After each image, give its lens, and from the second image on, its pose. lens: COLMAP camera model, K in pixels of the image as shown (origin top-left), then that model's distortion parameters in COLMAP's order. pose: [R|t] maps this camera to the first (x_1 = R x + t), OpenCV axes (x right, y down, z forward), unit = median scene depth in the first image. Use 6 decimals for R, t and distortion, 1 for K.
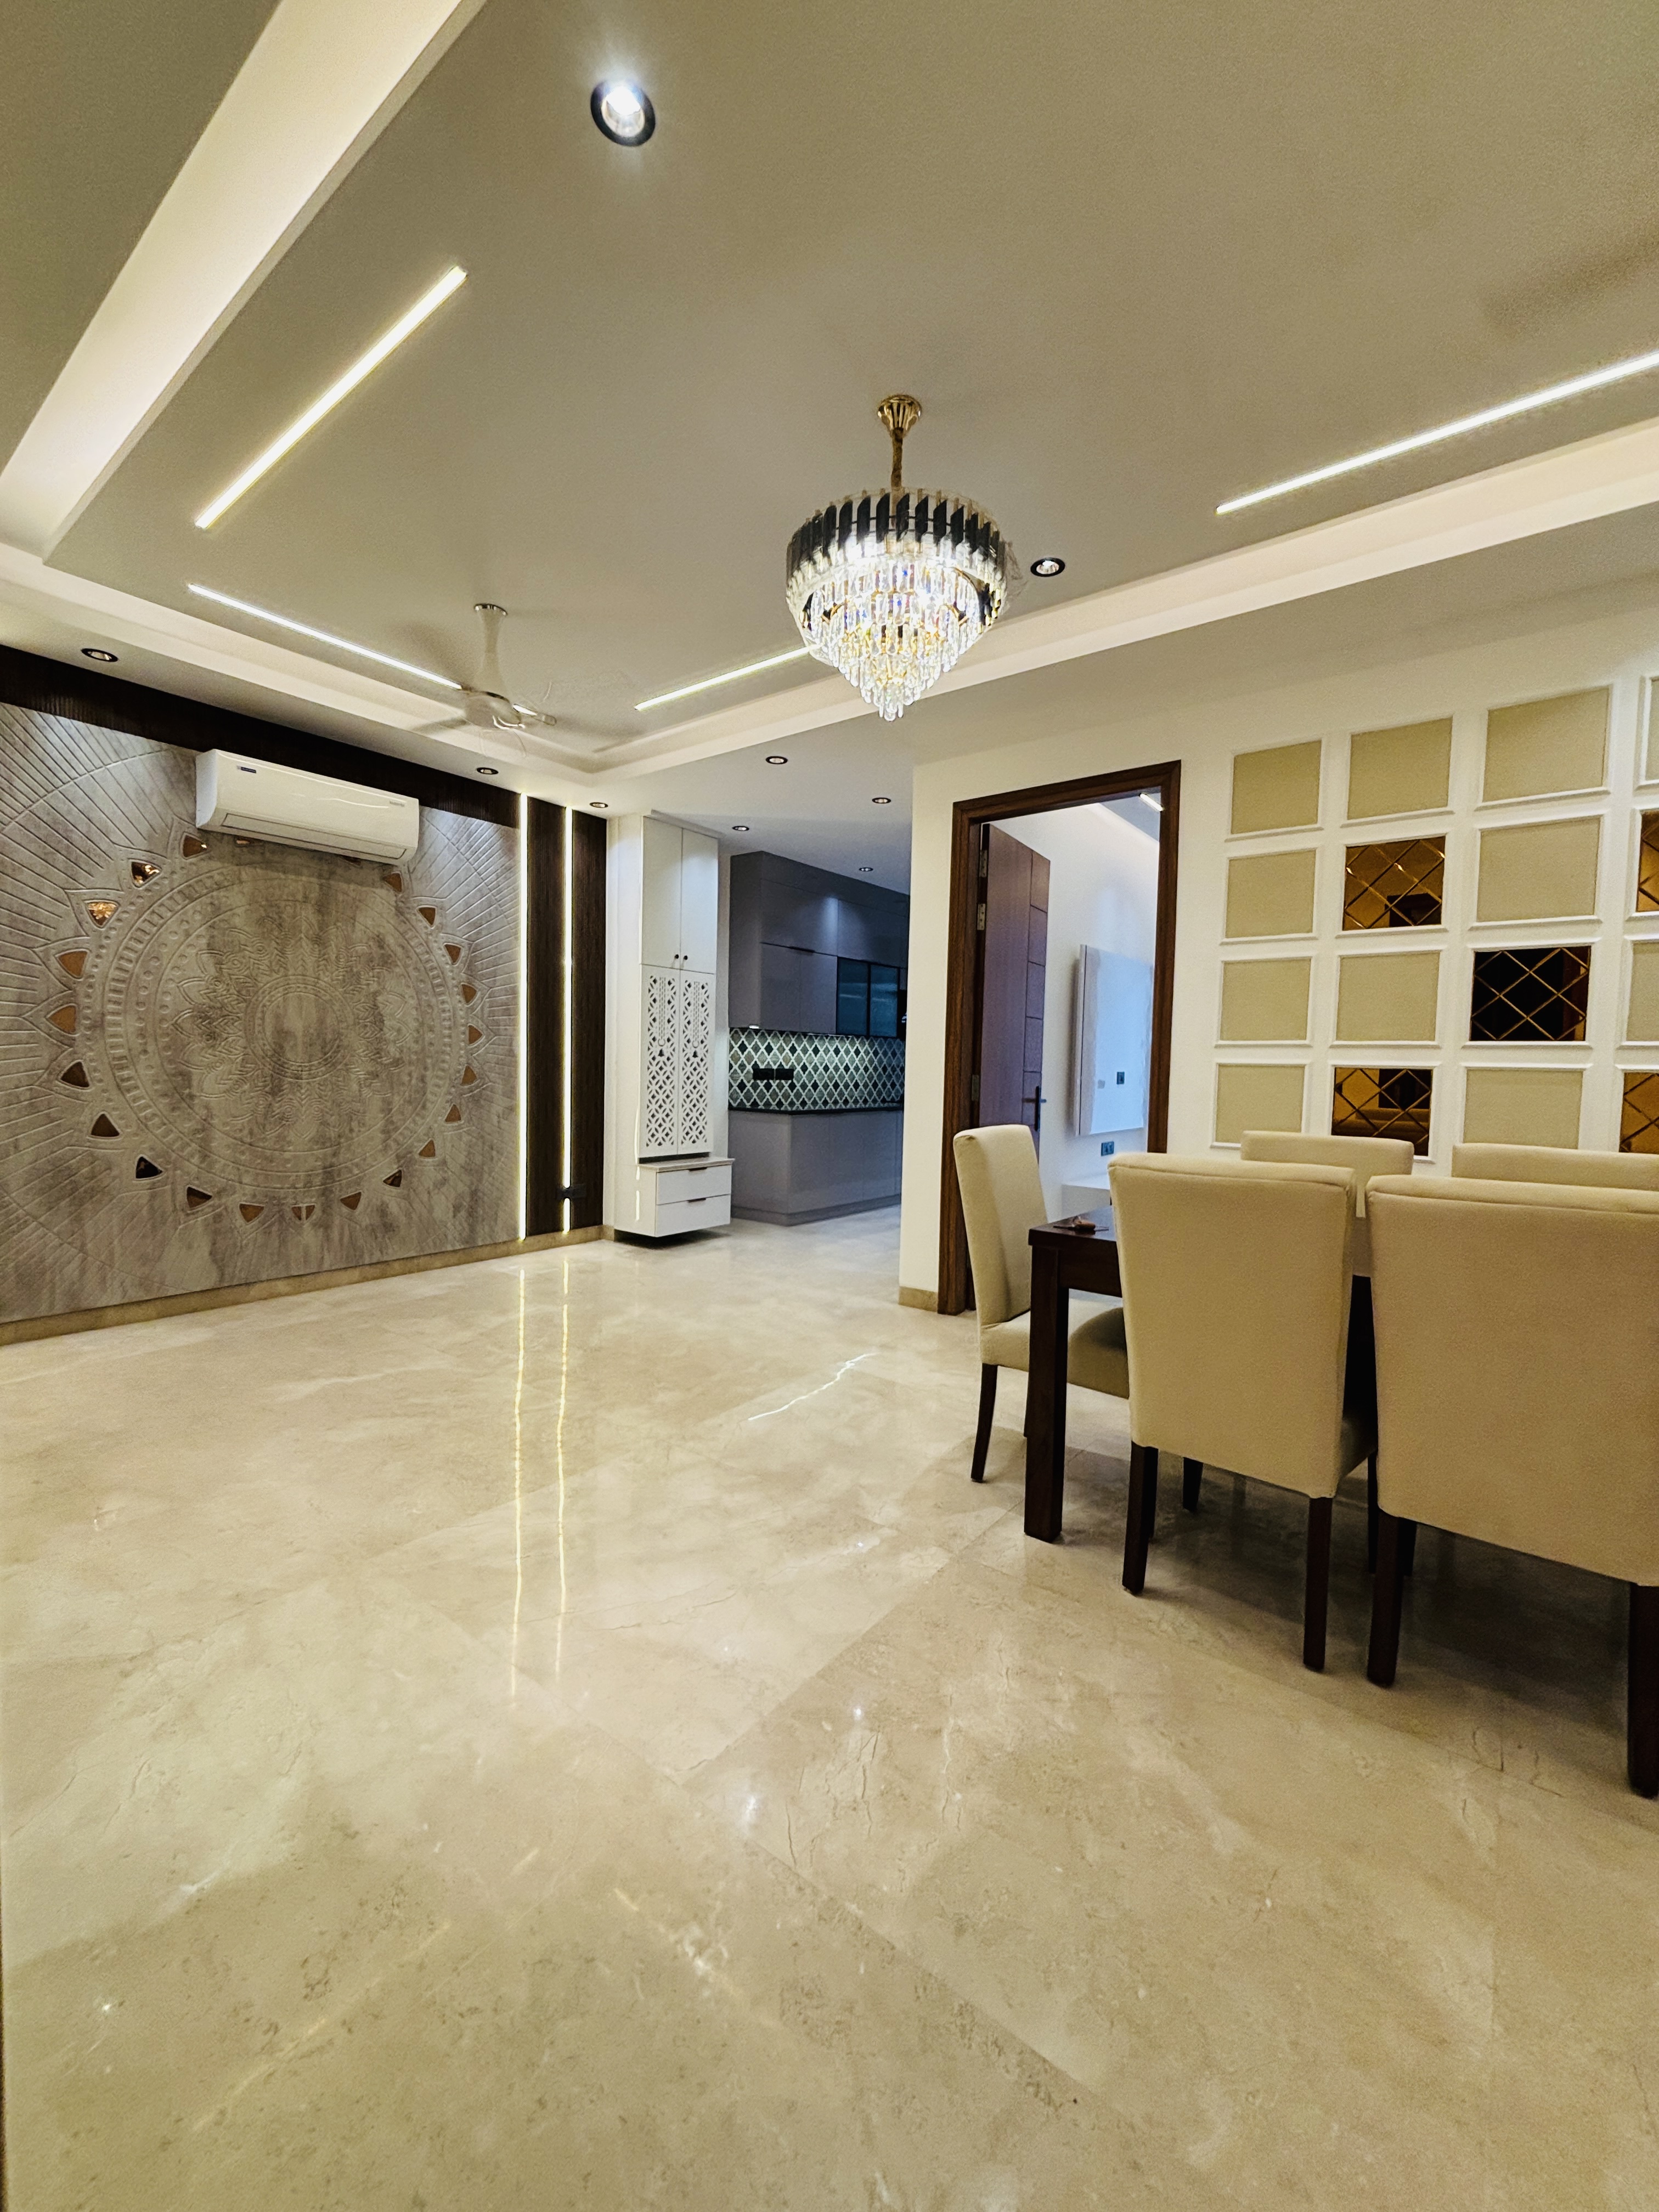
lens RADIAL K [[894.9, 0, 823.1], [0, 894.9, 1100.6], [0, 0, 1]] dist [-0.013004, 0.001553]
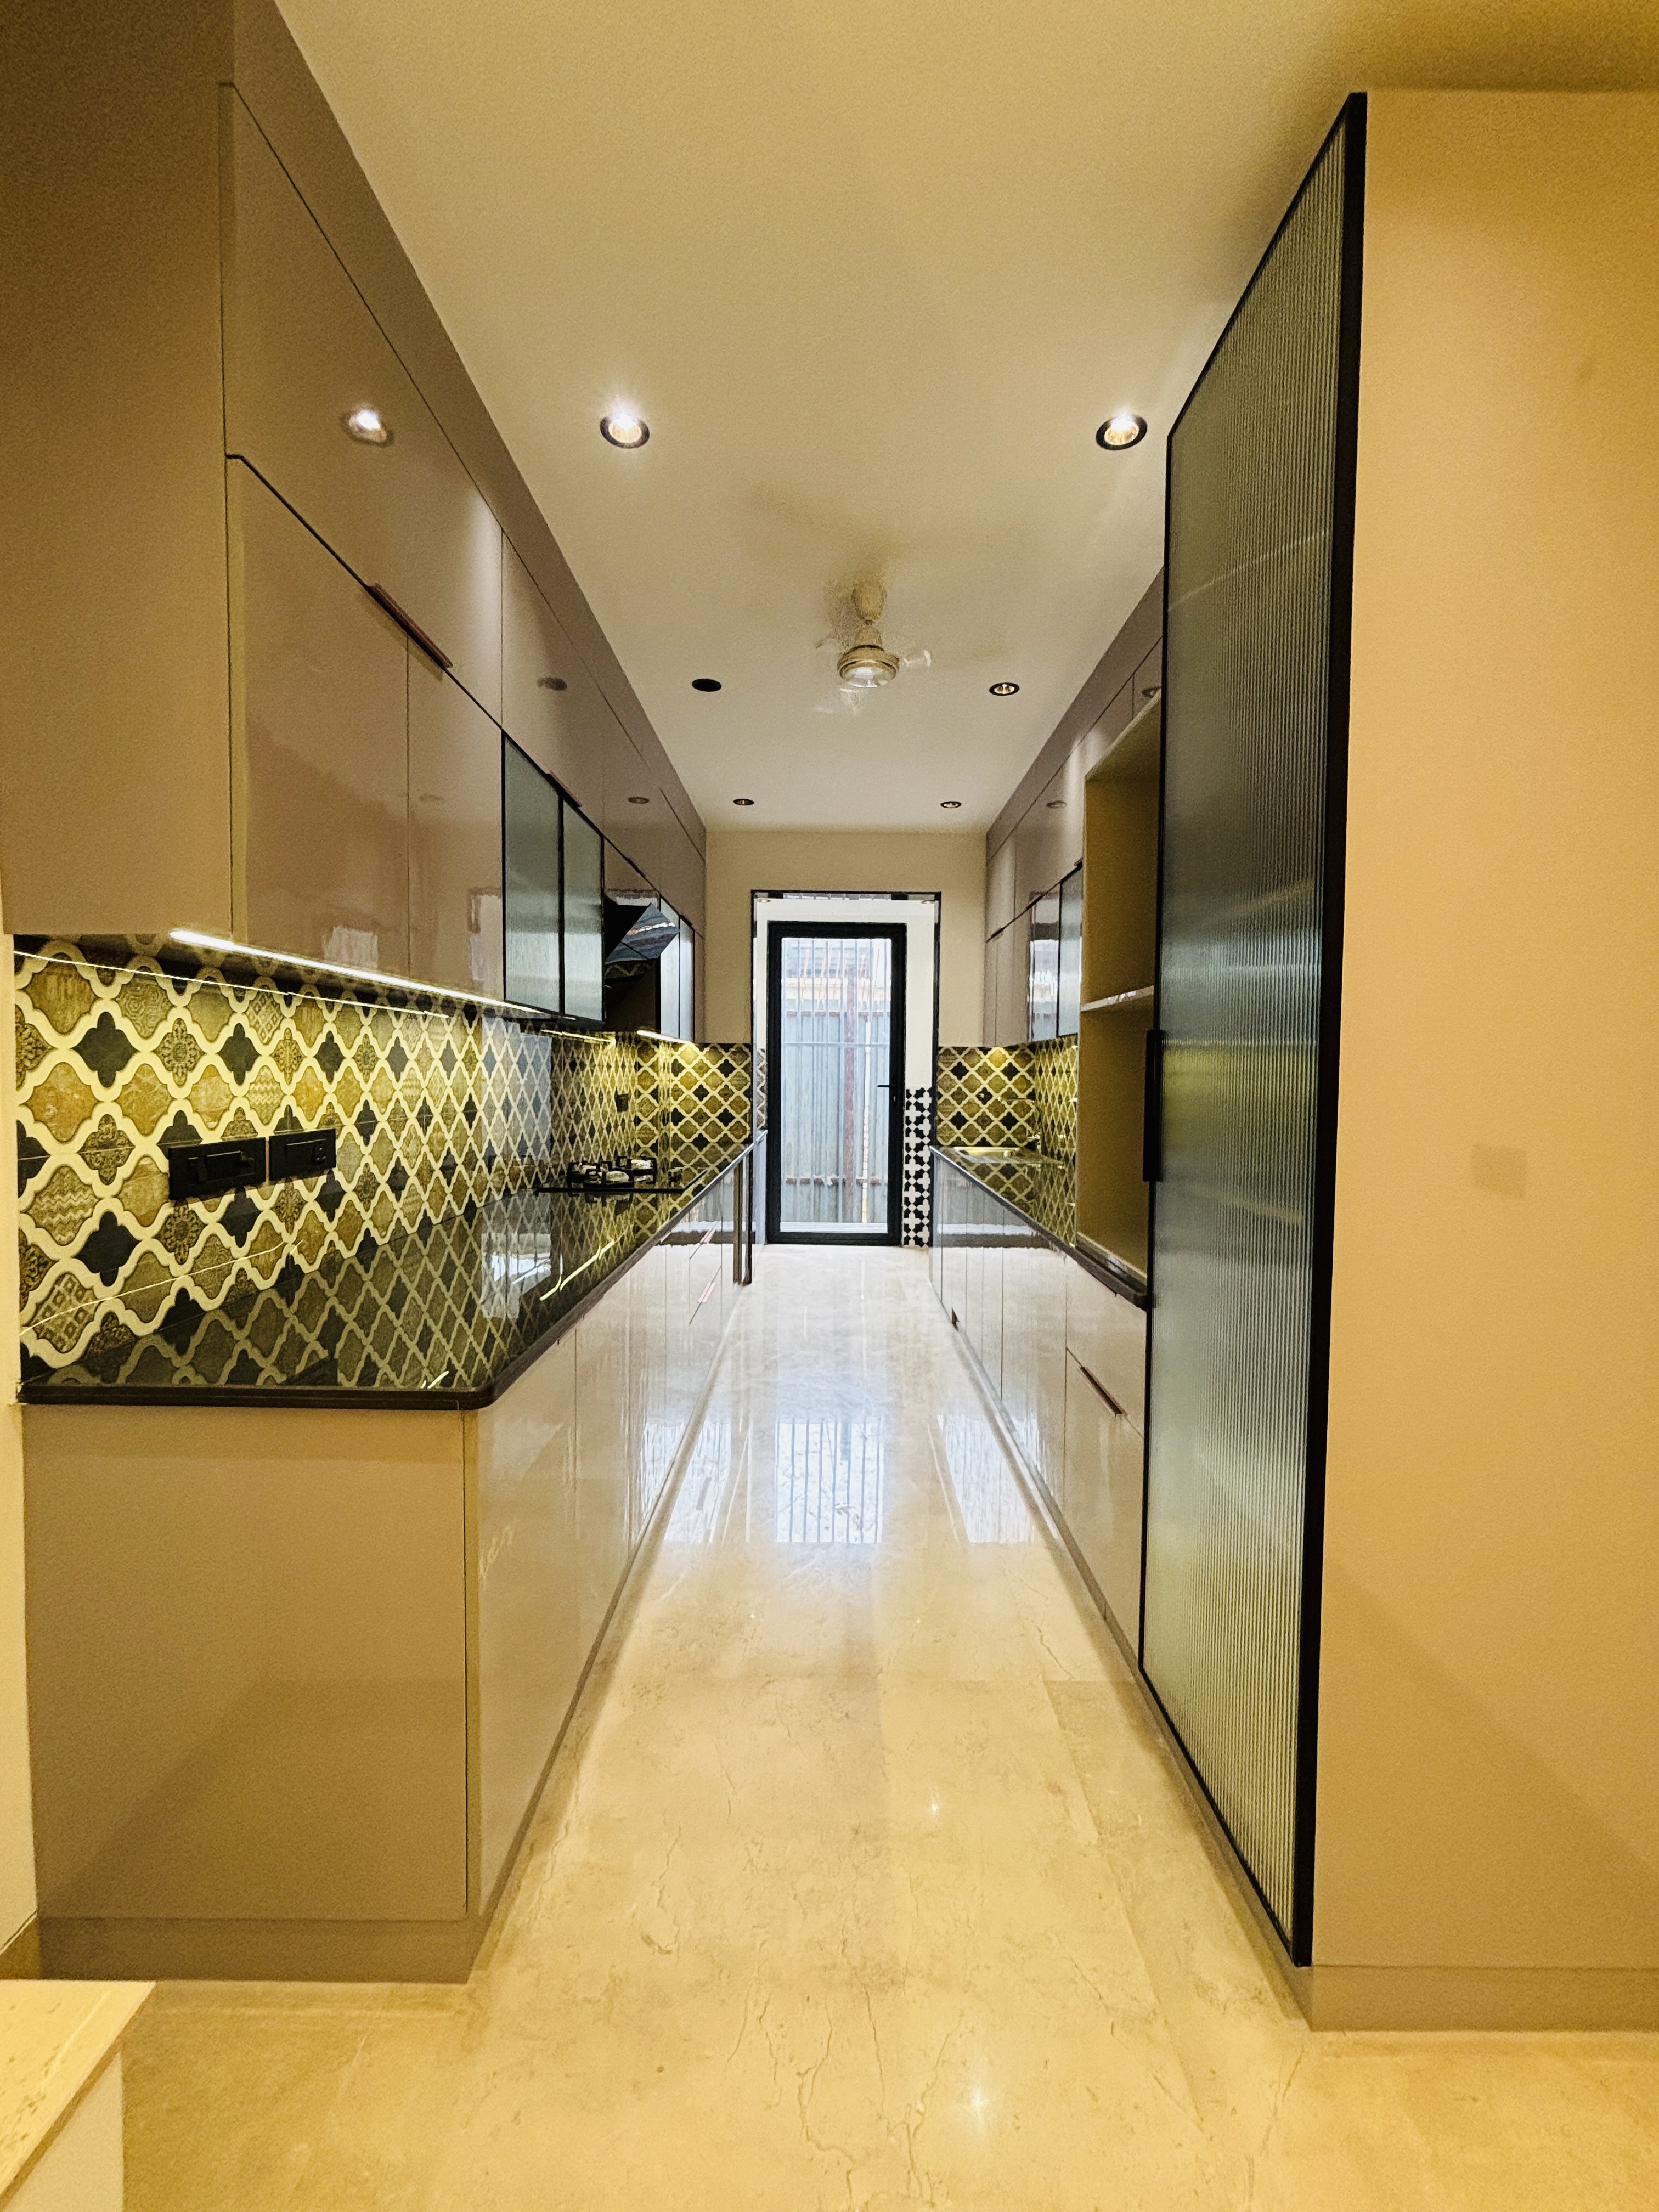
lens RADIAL K [[894.9, 0, 833.1], [0, 894.9, 1103.8], [0, 0, 1]] dist [-0.013004, 0.001553]
pose [[0.785750, -0.030310, 0.617801, -0.078090], [0.026000, 0.999534, 0.015971, -0.042737], [-0.617997, 0.003514, 0.786173, 0.692134]]
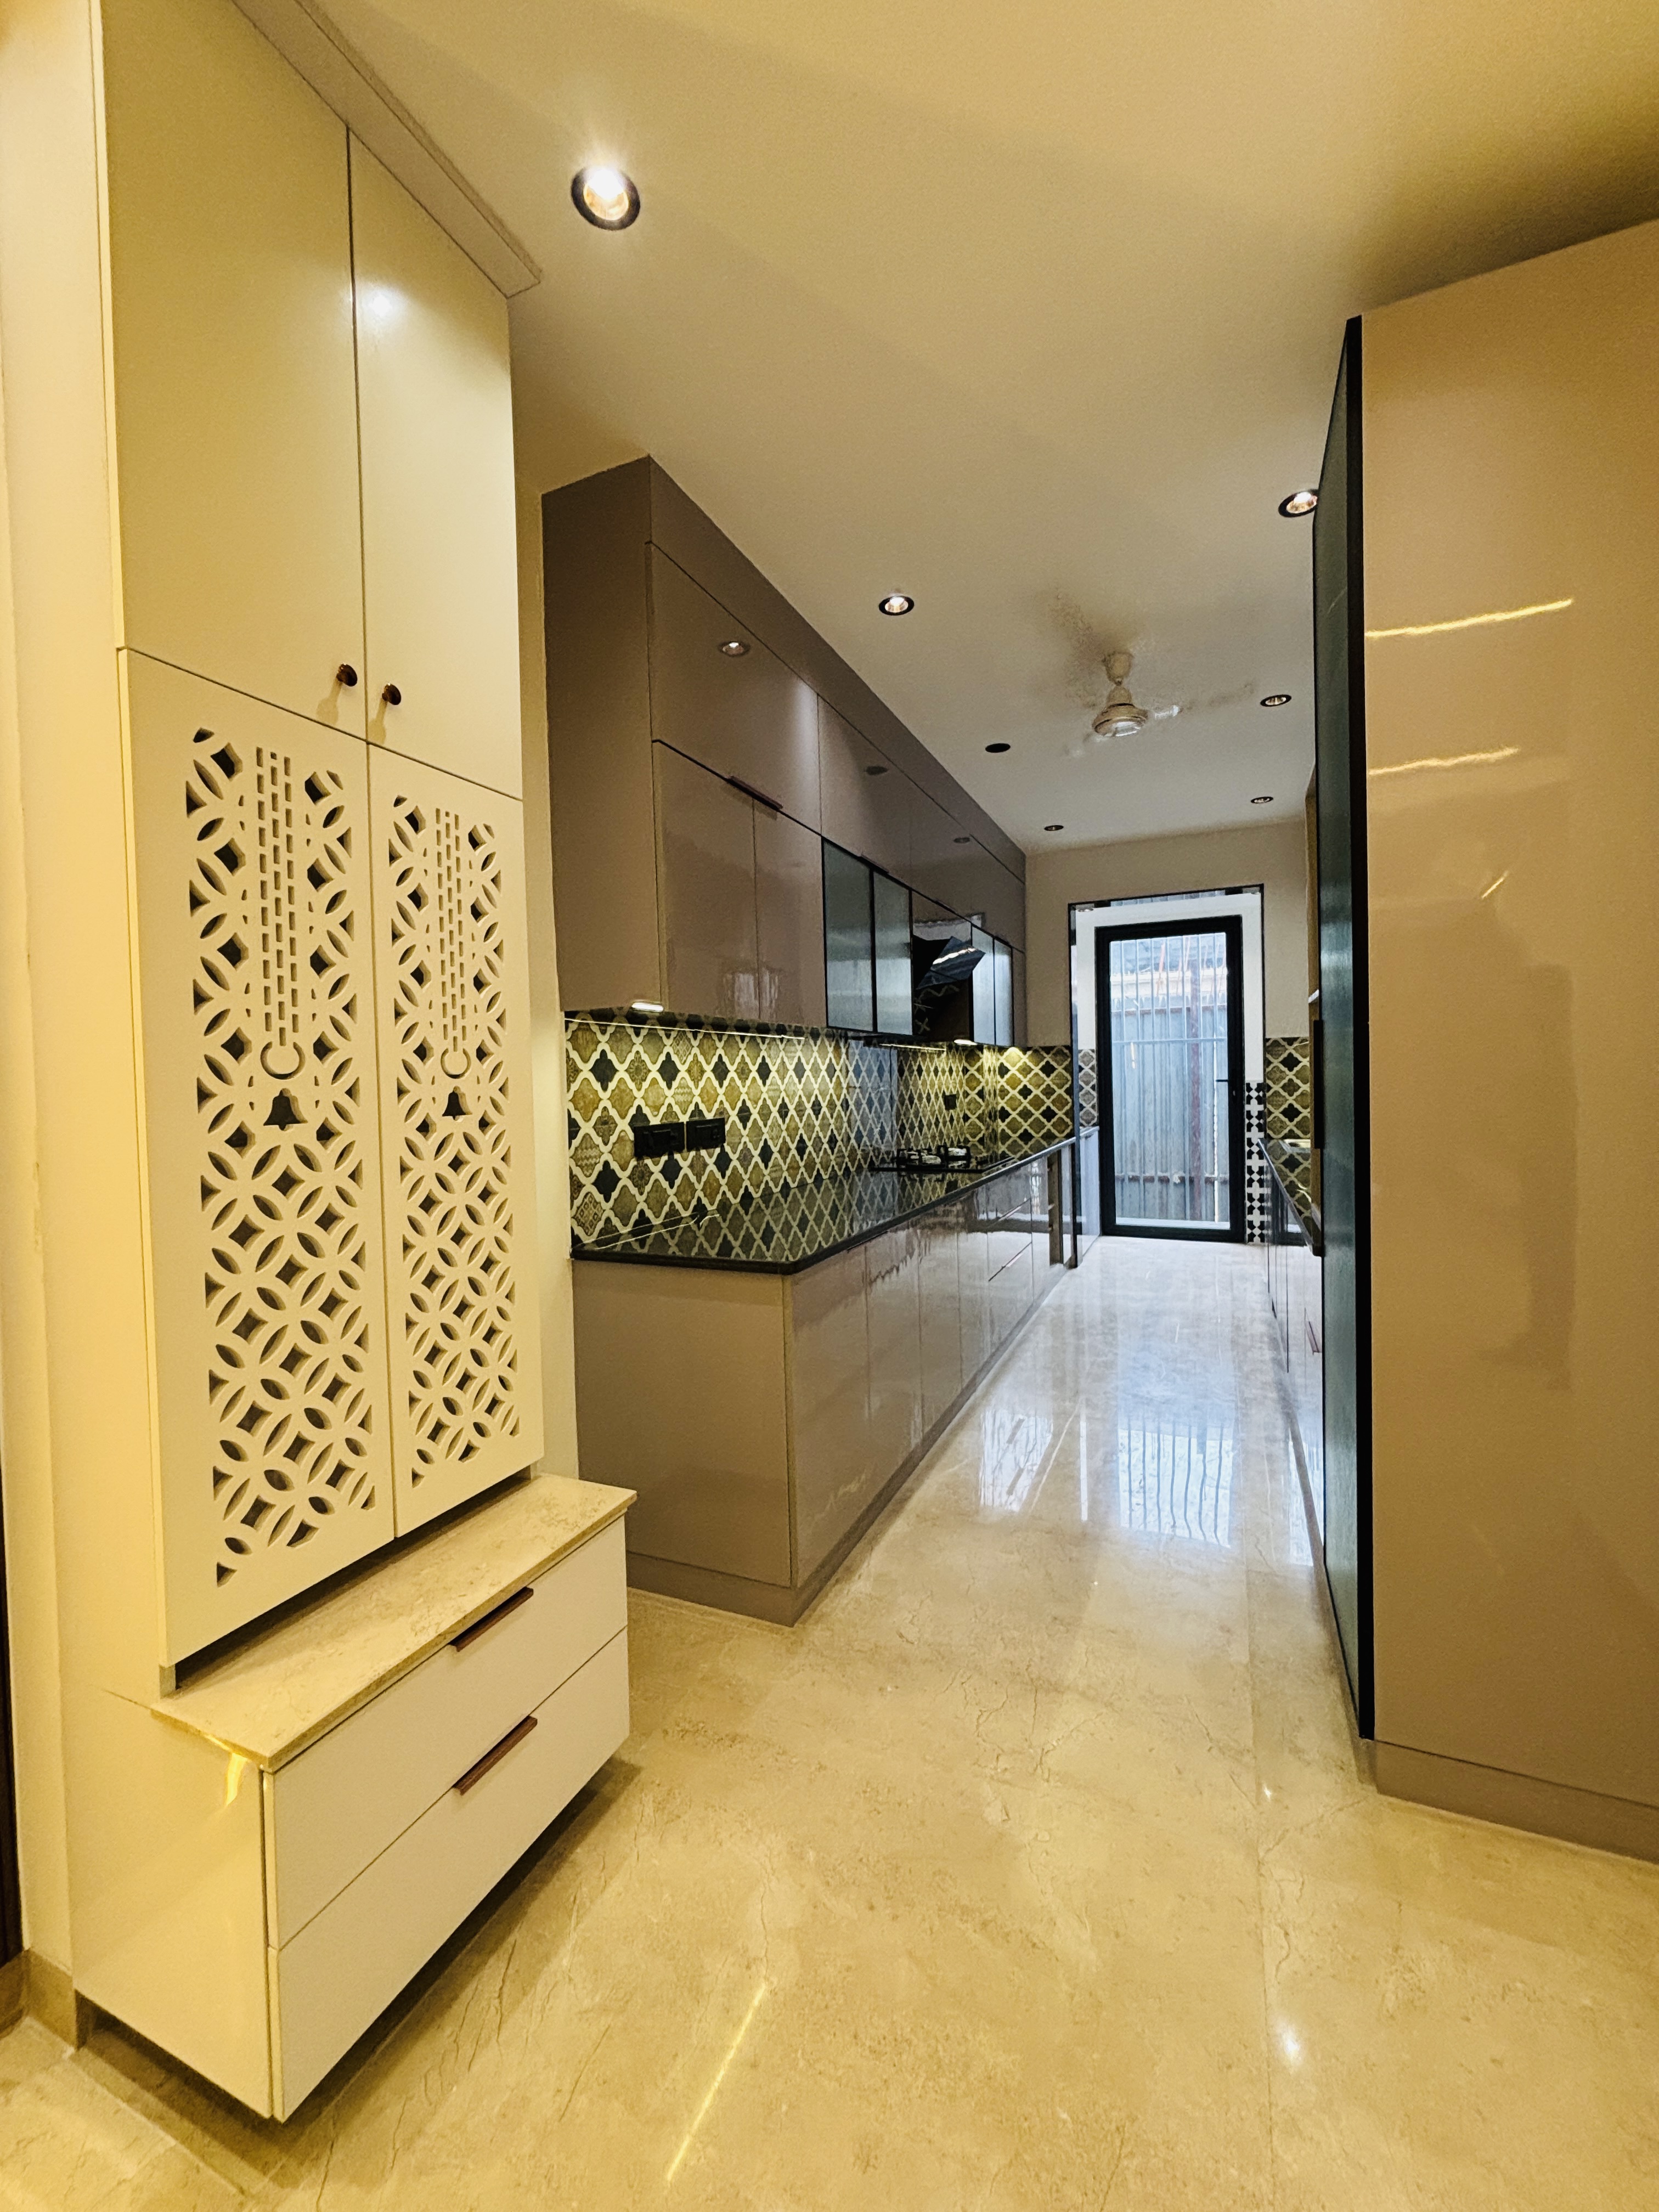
lens RADIAL K [[894.9, 0, 829.9], [0, 894.9, 1107.8], [0, 0, 1]] dist [-0.013004, 0.001553]
pose [[0.968150, -0.049330, 0.245464, -0.083279], [0.051460, 0.998672, -0.002269, -0.036223], [-0.245026, 0.014828, 0.969403, 0.593293]]
